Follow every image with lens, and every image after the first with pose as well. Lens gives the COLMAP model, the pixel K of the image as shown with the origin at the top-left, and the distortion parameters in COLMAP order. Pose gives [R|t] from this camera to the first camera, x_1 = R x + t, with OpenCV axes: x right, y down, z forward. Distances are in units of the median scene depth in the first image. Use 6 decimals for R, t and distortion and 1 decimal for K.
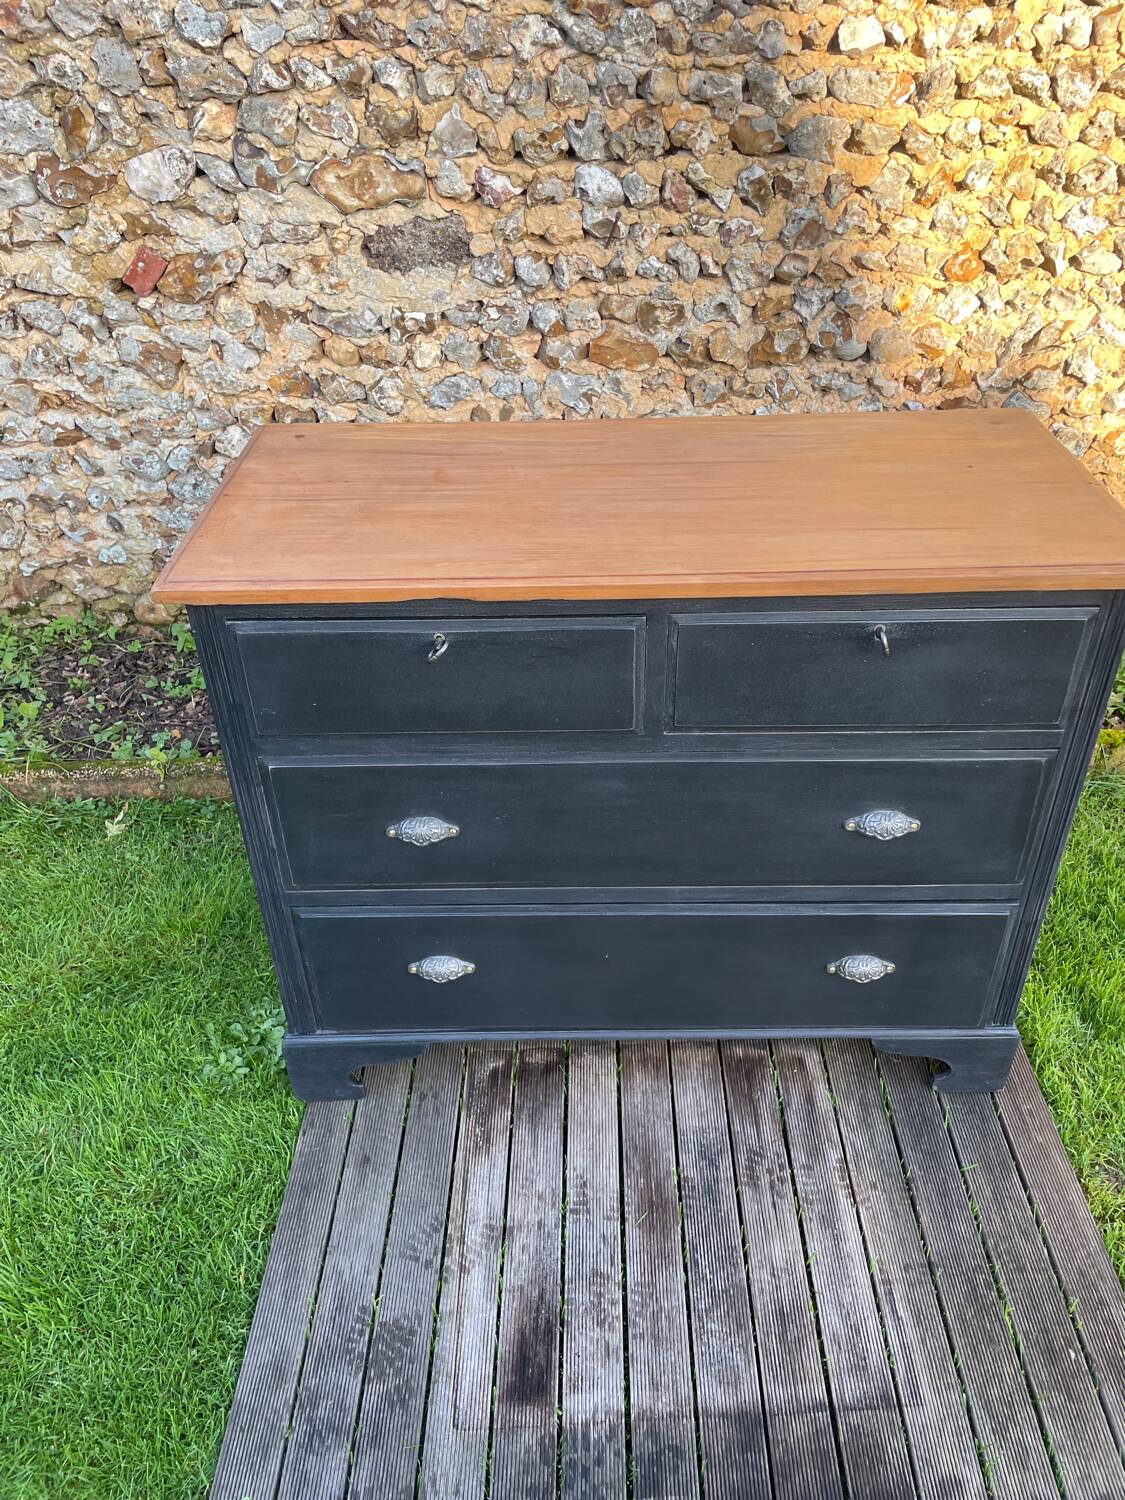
lens RADIAL K [[1131.0, 0, 569.9], [0, 1131.0, 751.8], [0, 0, 1]] dist [0.080053, -0.103455]
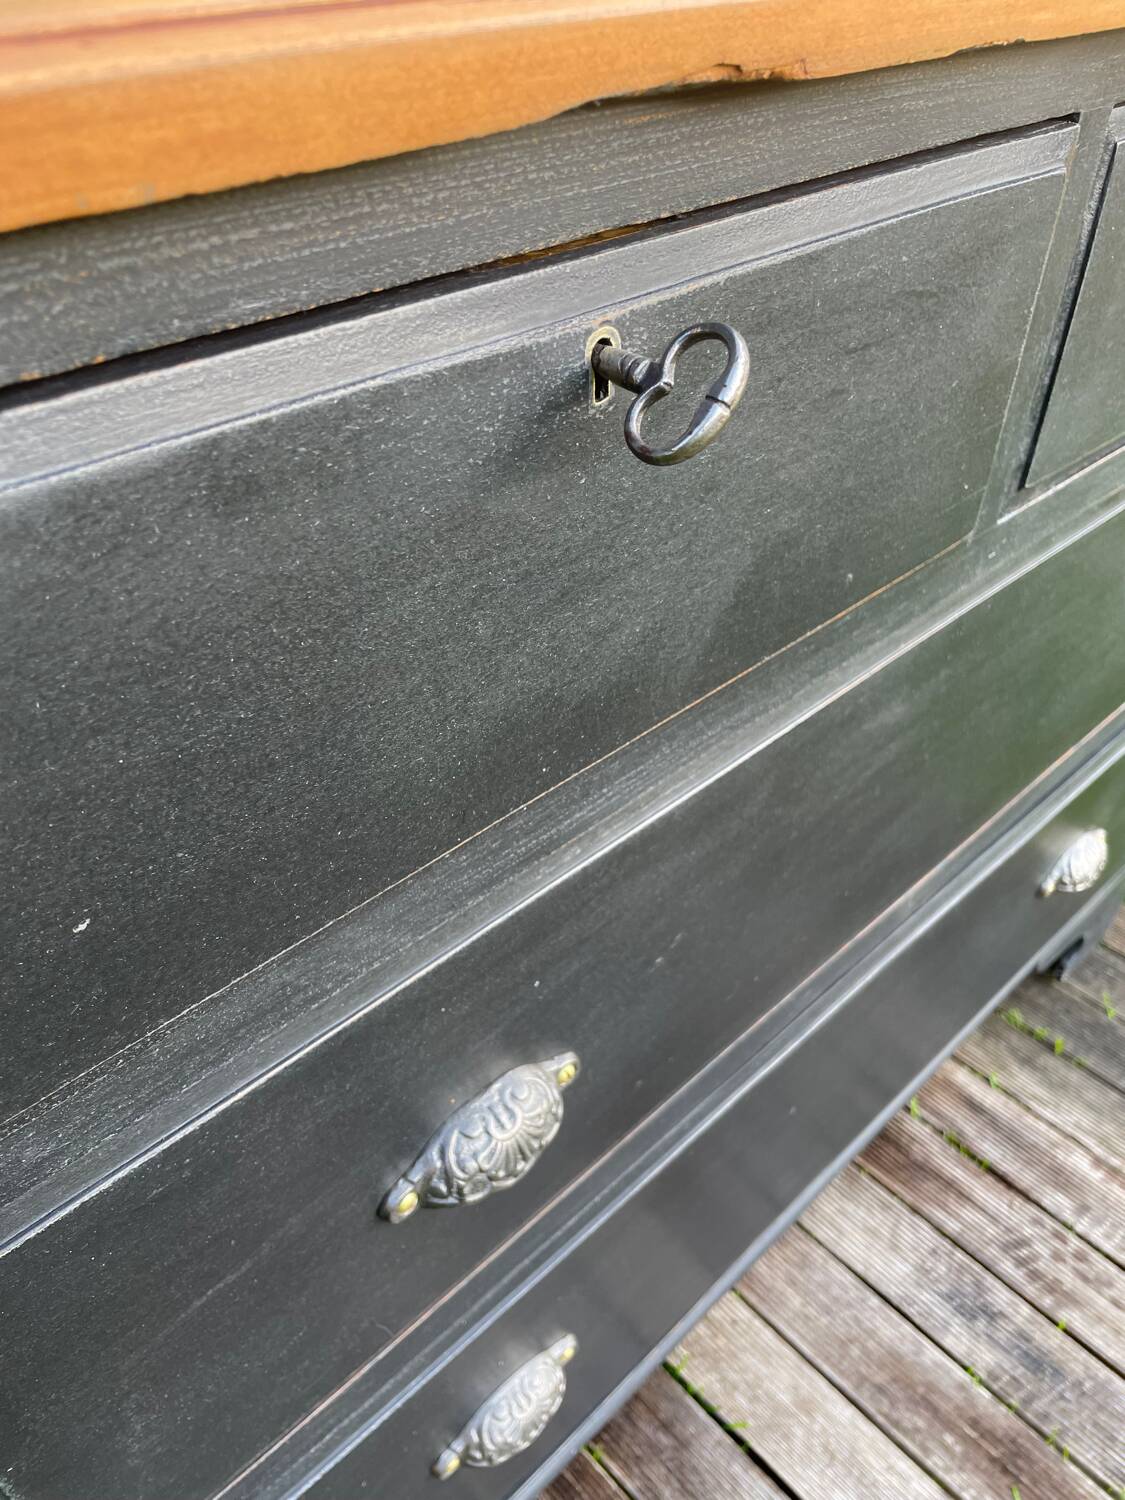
lens RADIAL K [[1141.6, 0, 575.8], [0, 1141.6, 754.5], [0, 0, 1]] dist [0.072021, -0.106542]
pose [[0.715364, -0.414548, 0.562498, -0.149019], [0.374813, 0.907044, 0.191798, -0.041158], [-0.589720, 0.073626, 0.804244, 0.456672]]
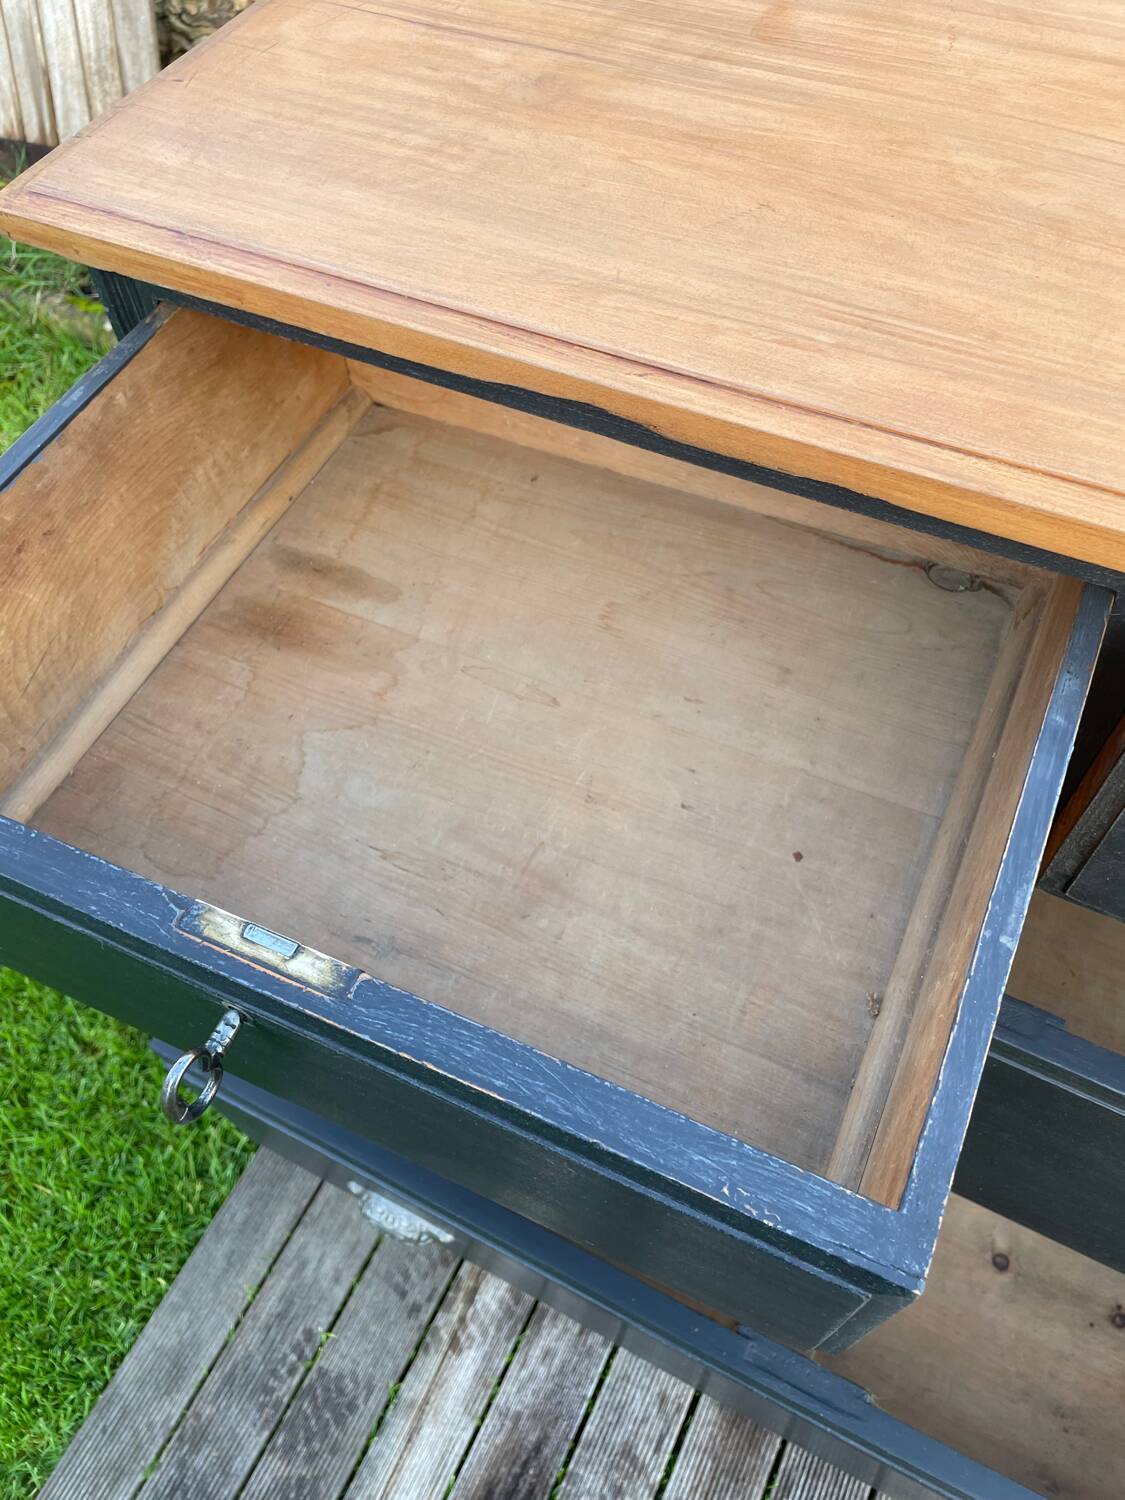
lens RADIAL K [[1141.6, 0, 575.8], [0, 1141.6, 754.5], [0, 0, 1]] dist [0.072021, -0.106542]
pose [[0.902950, 0.352775, -0.245419, 0.011247], [-0.243483, 0.890537, 0.384265, -0.094082], [0.354114, -0.287217, 0.890005, 0.329775]]
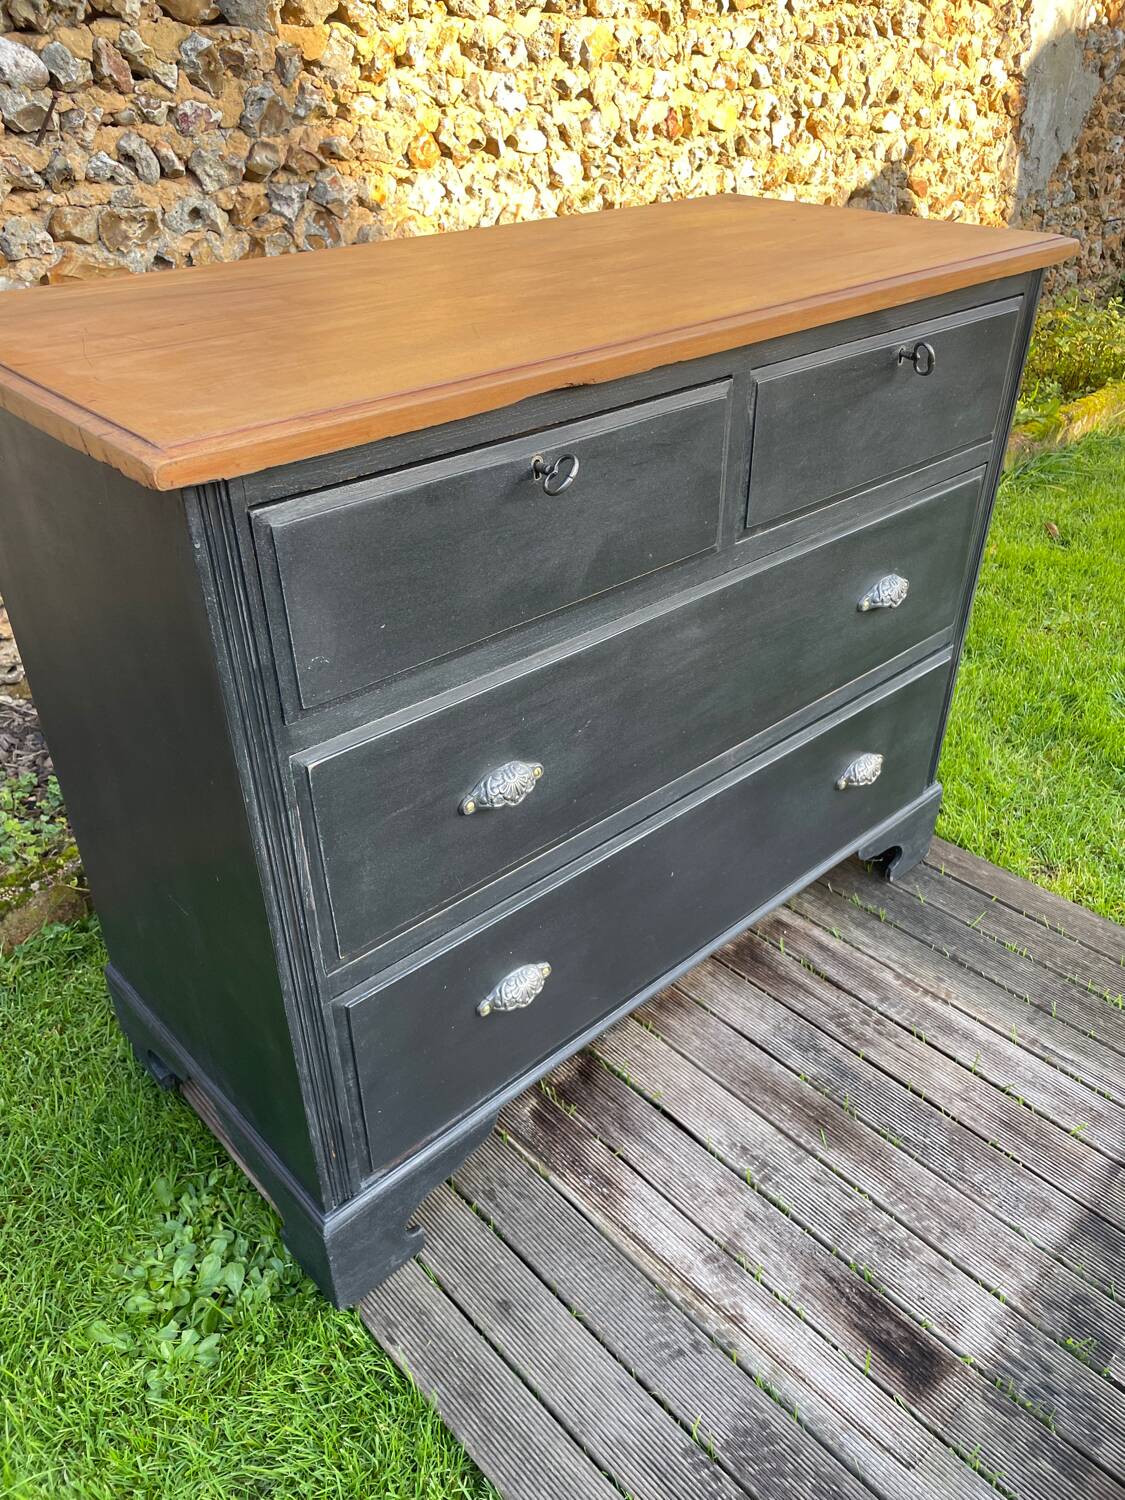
lens RADIAL K [[1131.0, 0, 581.3], [0, 1131.0, 753.8], [0, 0, 1]] dist [0.079615, -0.103657]
pose [[0.724421, -0.354367, 0.591303, -0.307939], [0.382893, 0.920117, 0.082333, 0.007644], [-0.573243, 0.166762, 0.802236, 0.254623]]
